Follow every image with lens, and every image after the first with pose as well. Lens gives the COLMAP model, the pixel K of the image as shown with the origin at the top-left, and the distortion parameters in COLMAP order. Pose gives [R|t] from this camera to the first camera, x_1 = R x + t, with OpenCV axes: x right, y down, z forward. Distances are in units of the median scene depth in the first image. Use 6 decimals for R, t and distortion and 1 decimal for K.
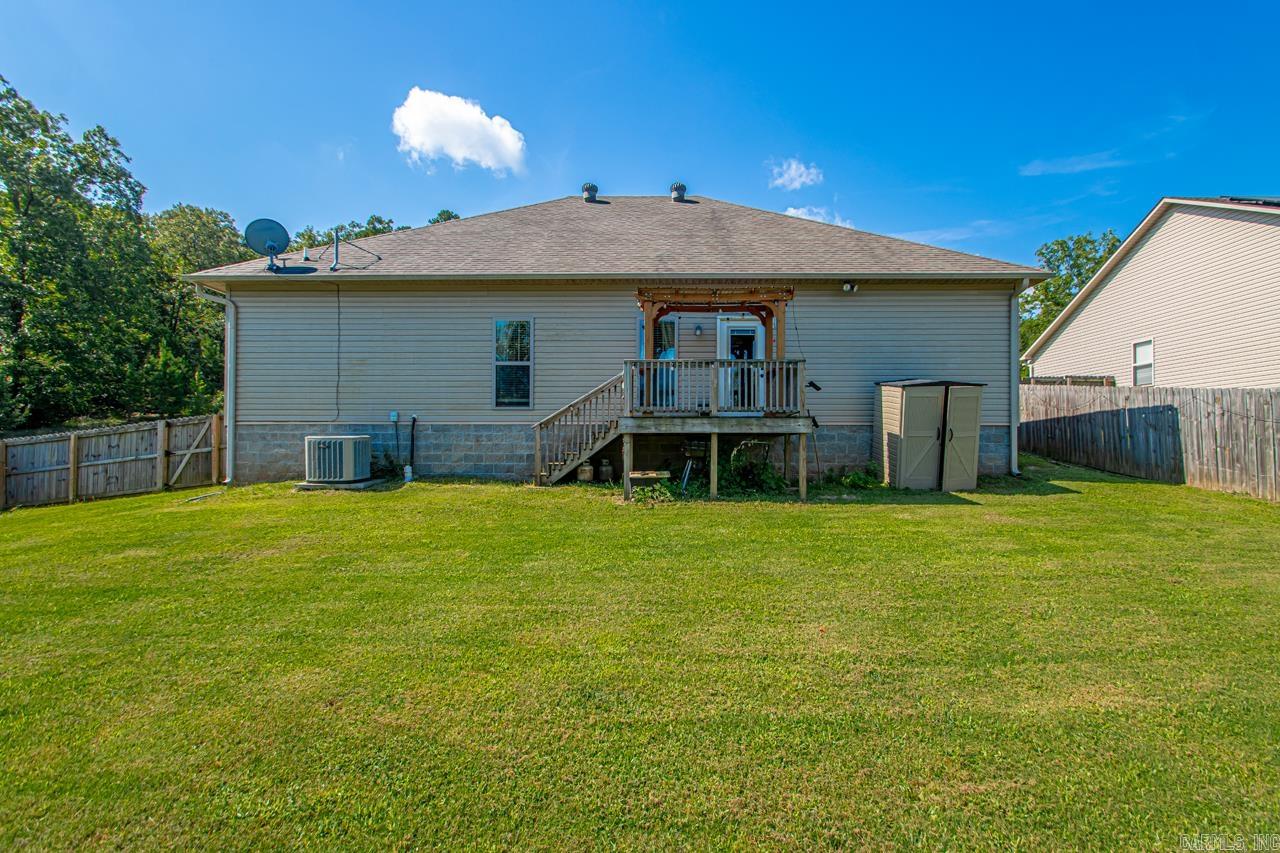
lens RADIAL K [[613.8, 0, 661.2], [0, 613.8, 444.3], [0, 0, 1]] dist [-0.003287, -0.000451]
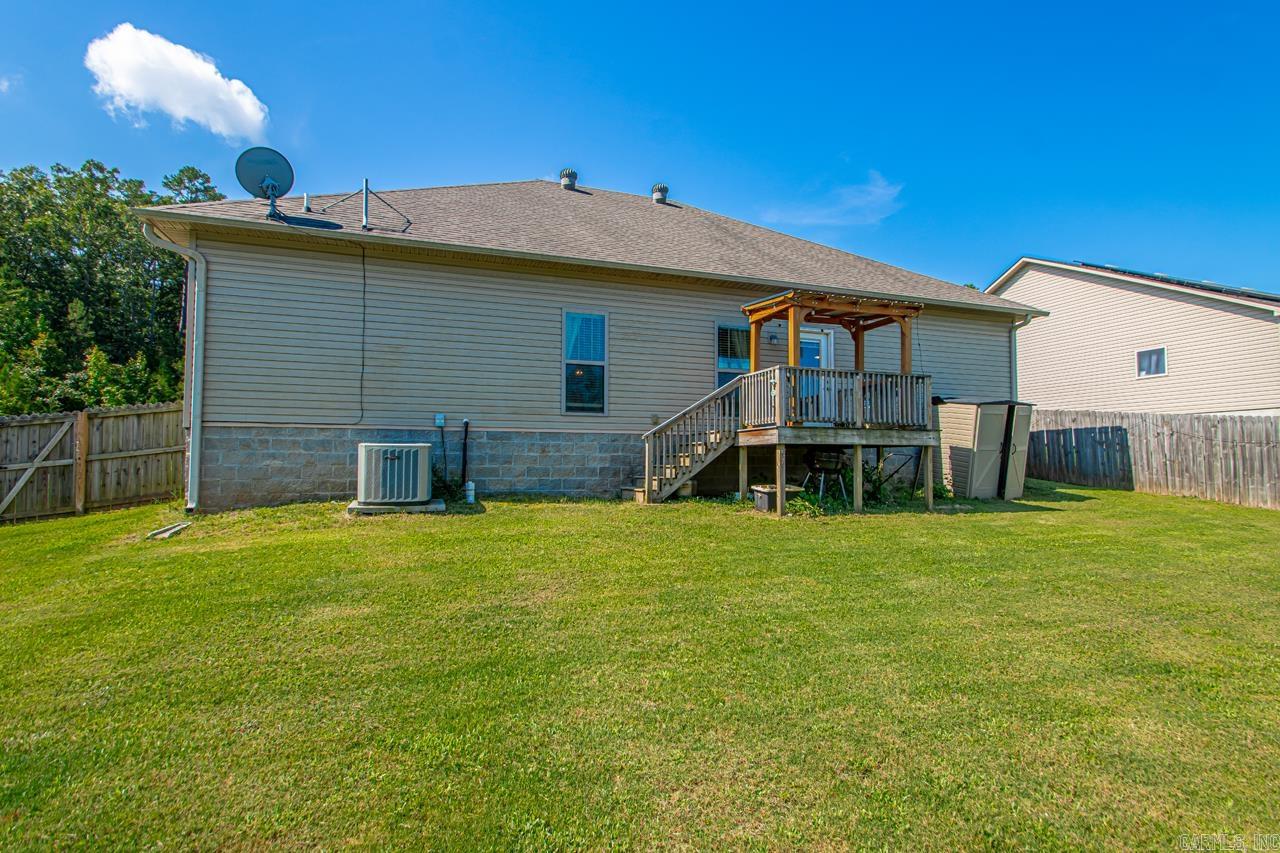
lens RADIAL K [[633.0, 0, 639.5], [0, 633.0, 444.2], [0, 0, 1]] dist [-0.000167, -0.001461]
pose [[0.936971, 0.011524, 0.349217, -0.485341], [-0.002621, 0.999660, -0.025955, 0.006621], [-0.349397, 0.023404, 0.936682, 0.138535]]
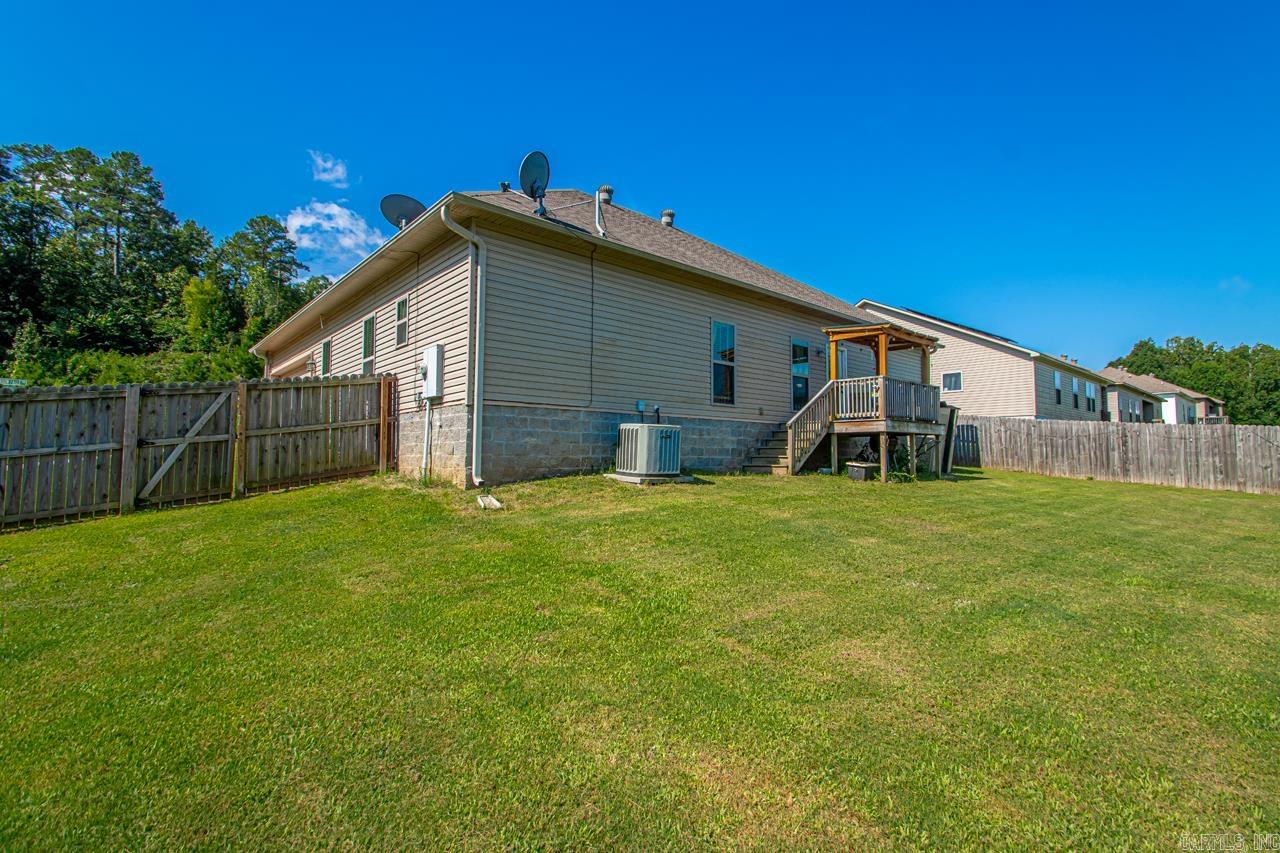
lens RADIAL K [[602.3, 0, 637.5], [0, 602.3, 434.6], [0, 0, 1]] dist [0.031181, -0.012364]
pose [[0.727197, 0.026522, 0.685916, -1.079712], [-0.008632, 0.999528, -0.029497, 0.025238], [-0.686375, 0.015529, 0.727082, 0.342981]]
